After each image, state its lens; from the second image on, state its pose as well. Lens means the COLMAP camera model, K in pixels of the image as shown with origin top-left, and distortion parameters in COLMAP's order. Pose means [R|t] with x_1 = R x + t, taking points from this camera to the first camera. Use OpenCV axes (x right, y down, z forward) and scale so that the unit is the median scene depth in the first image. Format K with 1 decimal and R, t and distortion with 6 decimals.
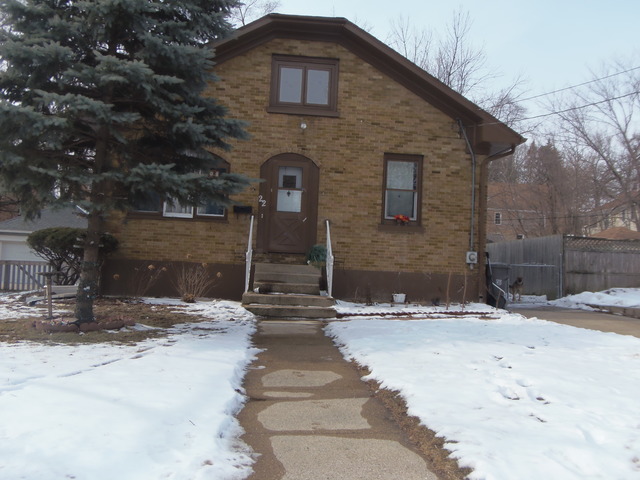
lens RADIAL K [[563.1, 0, 320.0], [0, 563.1, 240.0], [0, 0, 1]] dist [0.002586, 0.001849]
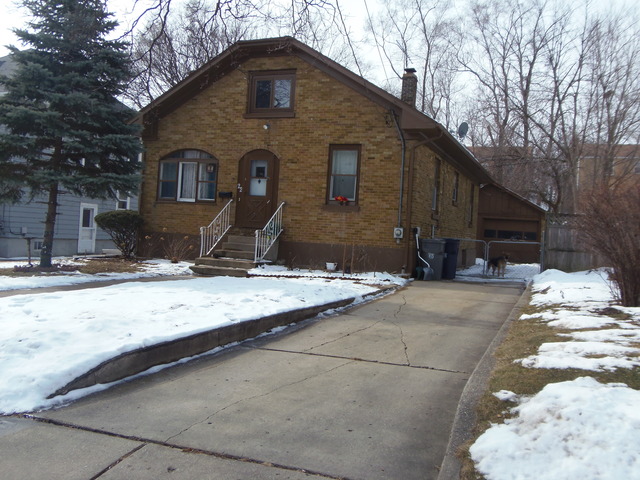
lens RADIAL K [[563.1, 0, 320.0], [0, 563.1, 240.0], [0, 0, 1]] dist [0.002586, 0.001849]
pose [[0.896726, 0.012860, -0.442400, 0.626911], [0.002894, 0.999386, 0.034916, 0.005525], [0.442578, -0.032591, 0.896138, -0.078125]]
